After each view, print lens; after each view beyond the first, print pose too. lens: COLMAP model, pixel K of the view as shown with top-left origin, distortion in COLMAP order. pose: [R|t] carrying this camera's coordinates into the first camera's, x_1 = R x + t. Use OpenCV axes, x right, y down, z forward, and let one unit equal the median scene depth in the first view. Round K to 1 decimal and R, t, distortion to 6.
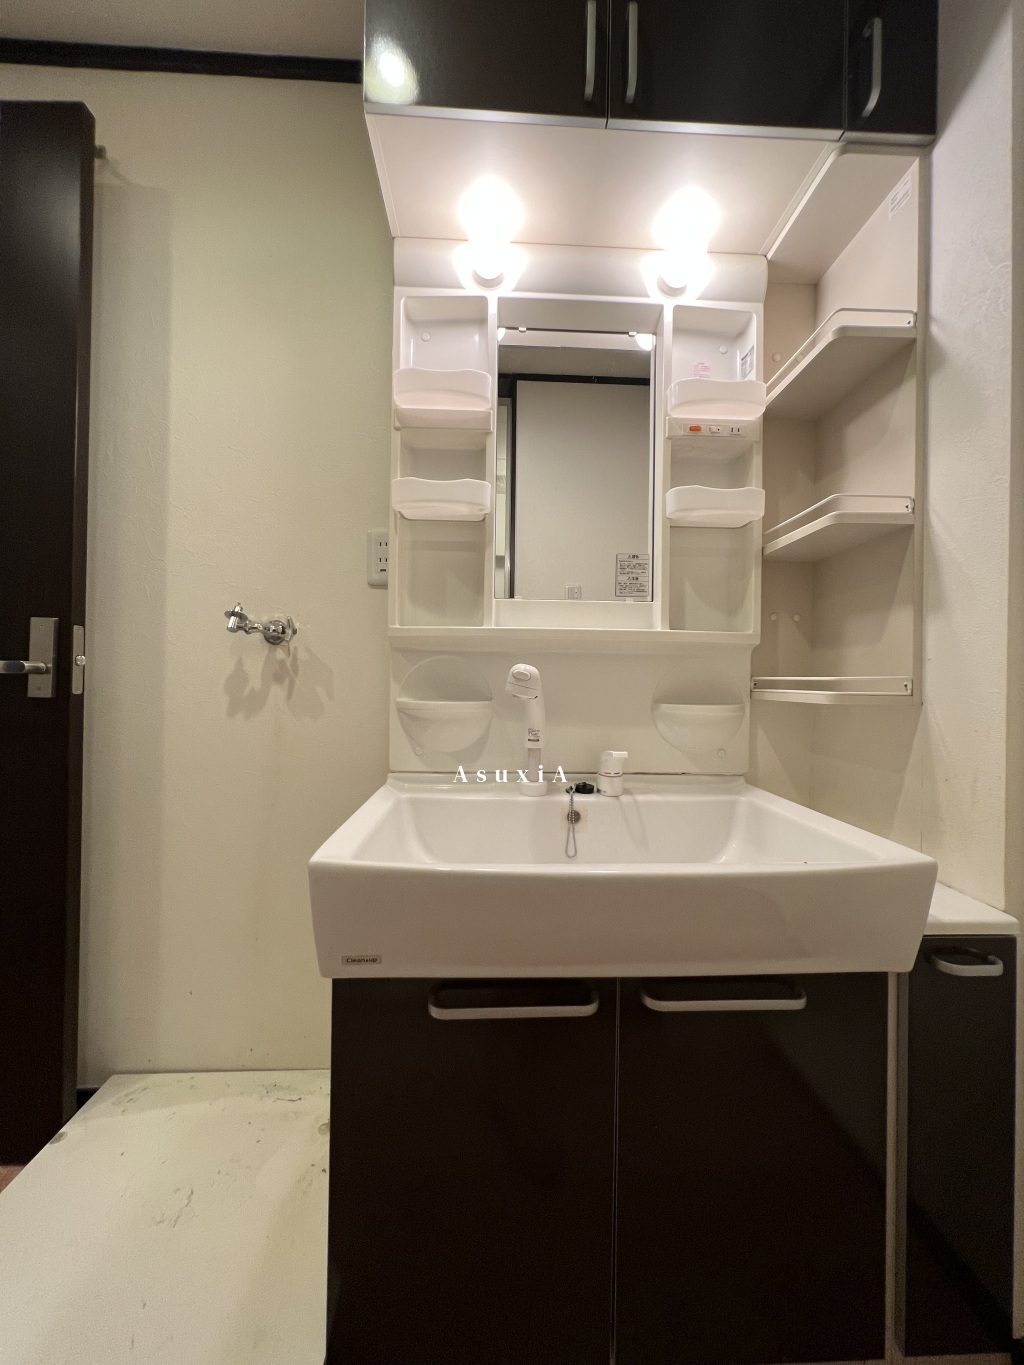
lens RADIAL K [[546.7, 0, 512.0], [0, 546.7, 682.5], [0, 0, 1]] dist [-0.001369, -0.000013]
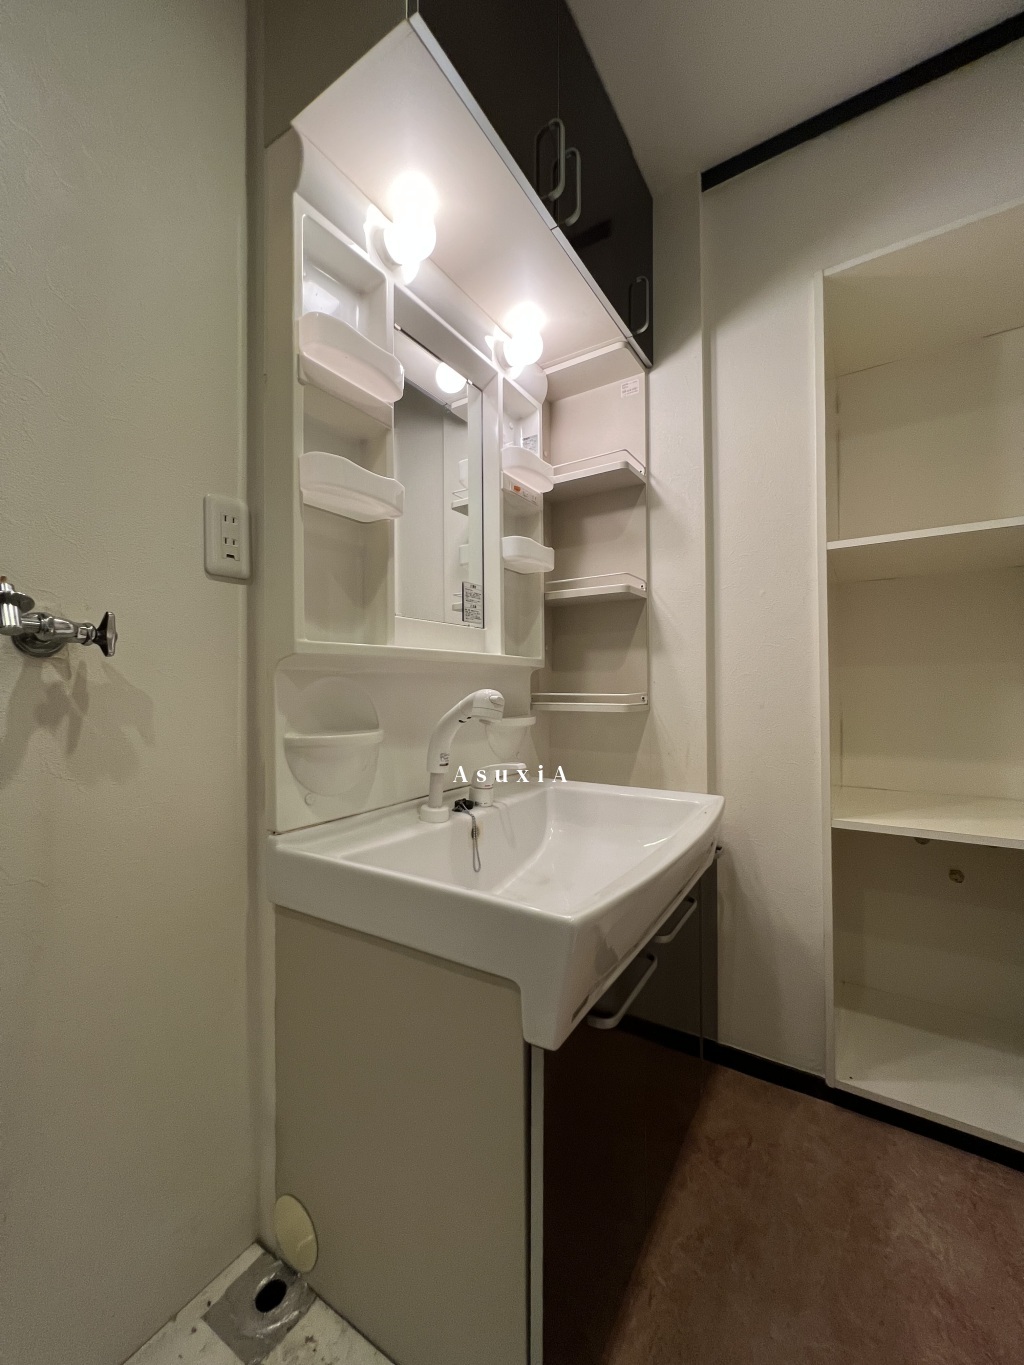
lens RADIAL K [[546.7, 0, 512.0], [0, 546.7, 682.5], [0, 0, 1]] dist [-0.001369, -0.000013]
pose [[0.576311, -0.011880, 0.817144, -0.660181], [0.013795, 0.999893, 0.004808, -0.042999], [-0.817114, 0.008502, 0.576414, 0.318320]]
